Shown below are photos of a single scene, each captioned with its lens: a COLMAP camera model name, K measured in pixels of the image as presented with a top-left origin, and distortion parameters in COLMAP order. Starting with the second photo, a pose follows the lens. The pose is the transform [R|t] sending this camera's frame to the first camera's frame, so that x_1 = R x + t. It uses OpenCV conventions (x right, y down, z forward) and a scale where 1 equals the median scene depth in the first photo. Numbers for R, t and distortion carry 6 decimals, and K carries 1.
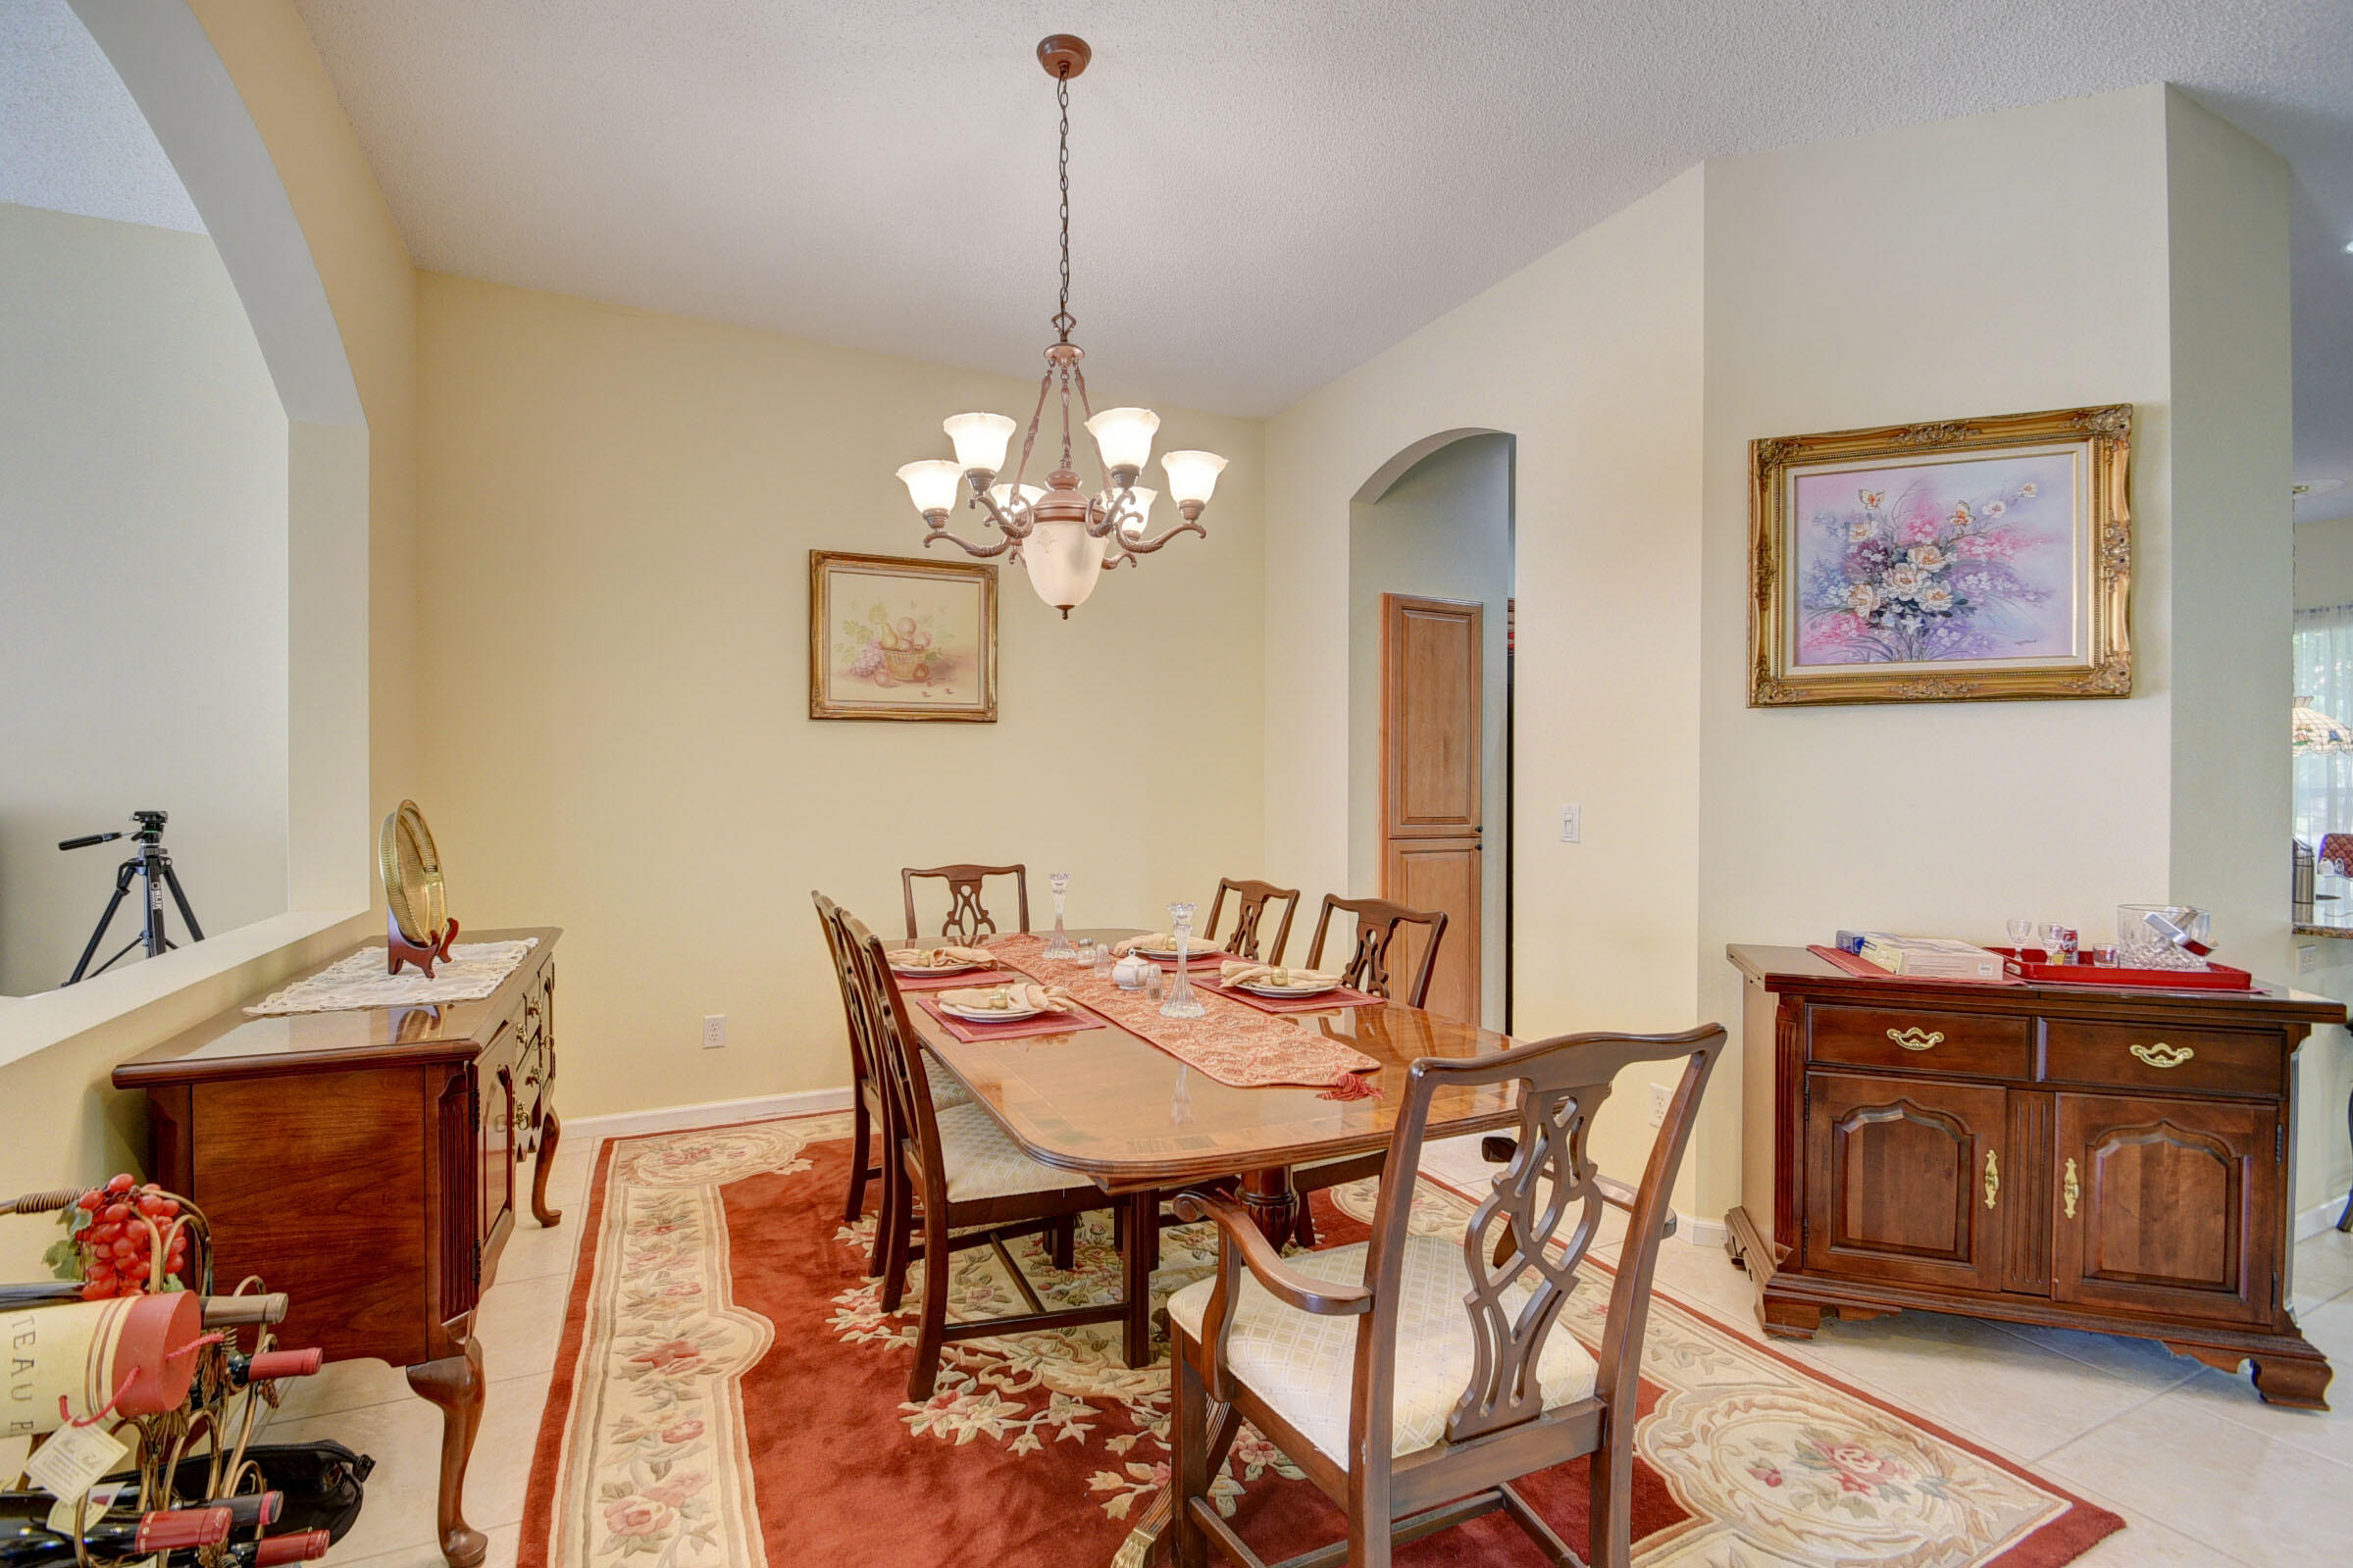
lens RADIAL K [[1040.3, 0, 1153.0], [0, 1040.3, 795.1], [0, 0, 1]] dist [0.002018, -0.010944]
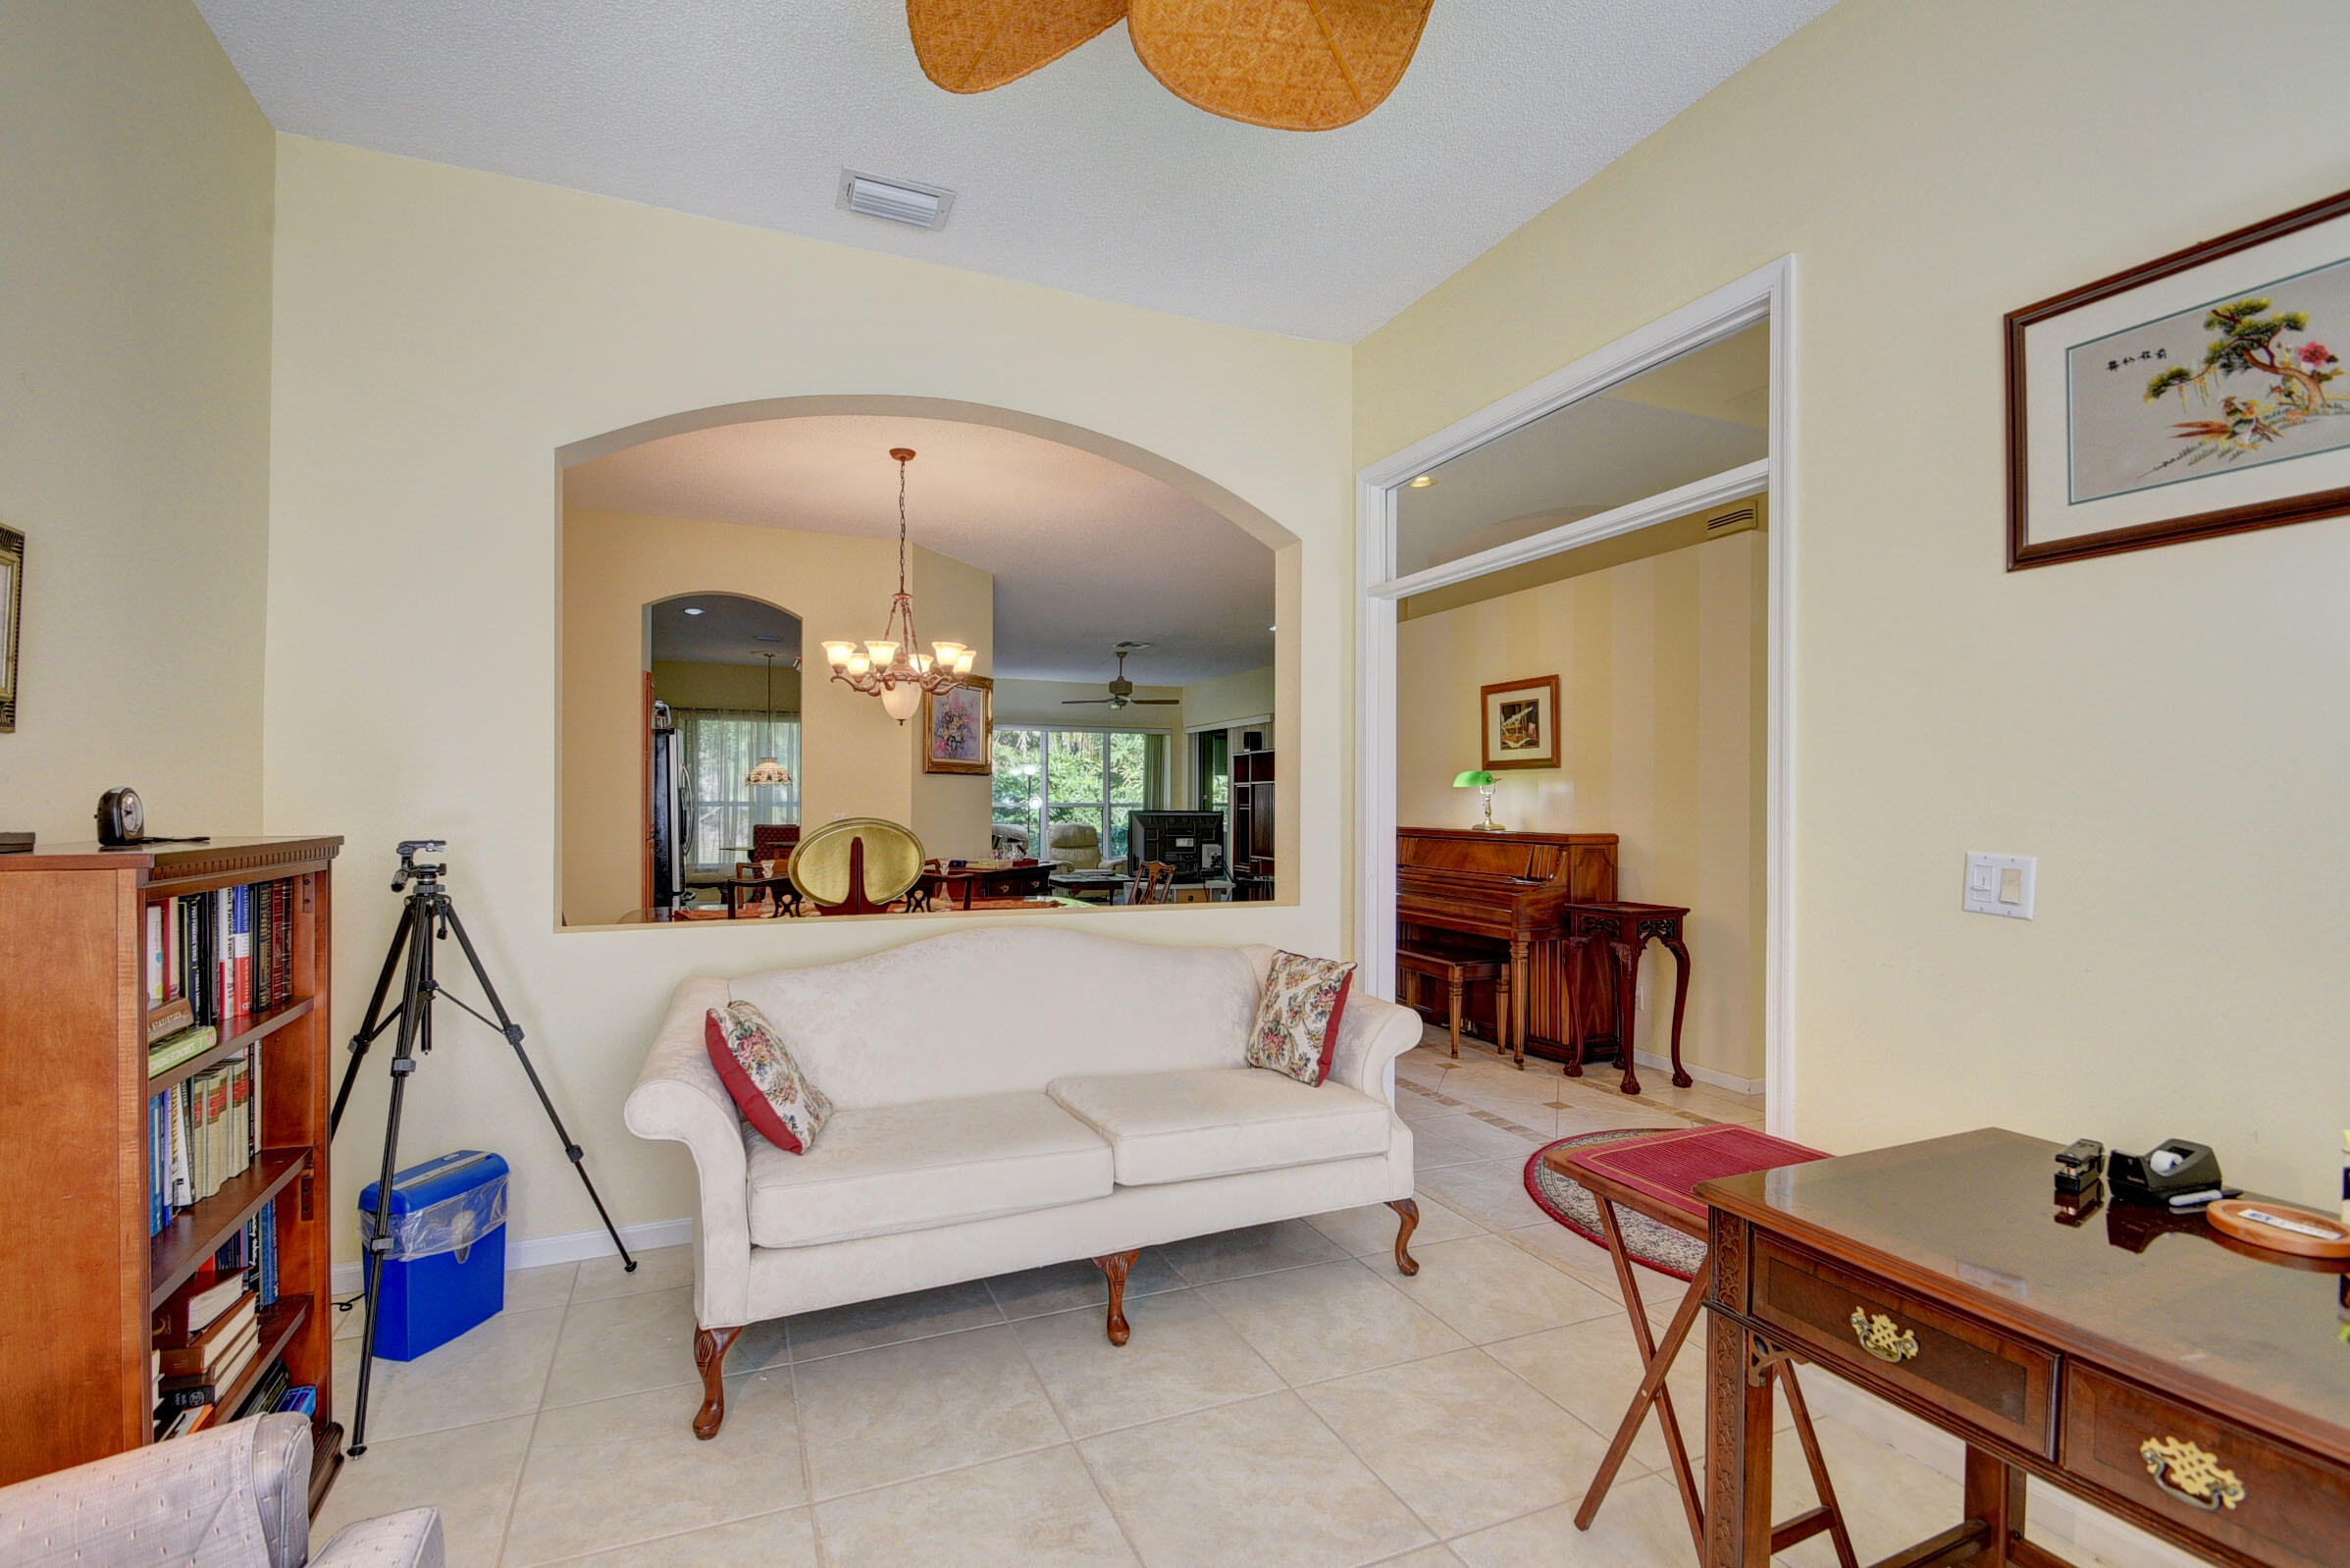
lens RADIAL K [[1039.1, 0, 1153.3], [0, 1039.1, 794.3], [0, 0, 1]] dist [0.002018, -0.010944]
pose [[0.024510, 0.005814, 0.999683, -2.003803], [0.002388, 0.999980, -0.005874, -0.018947], [-0.999697, 0.002531, 0.024496, 0.422850]]
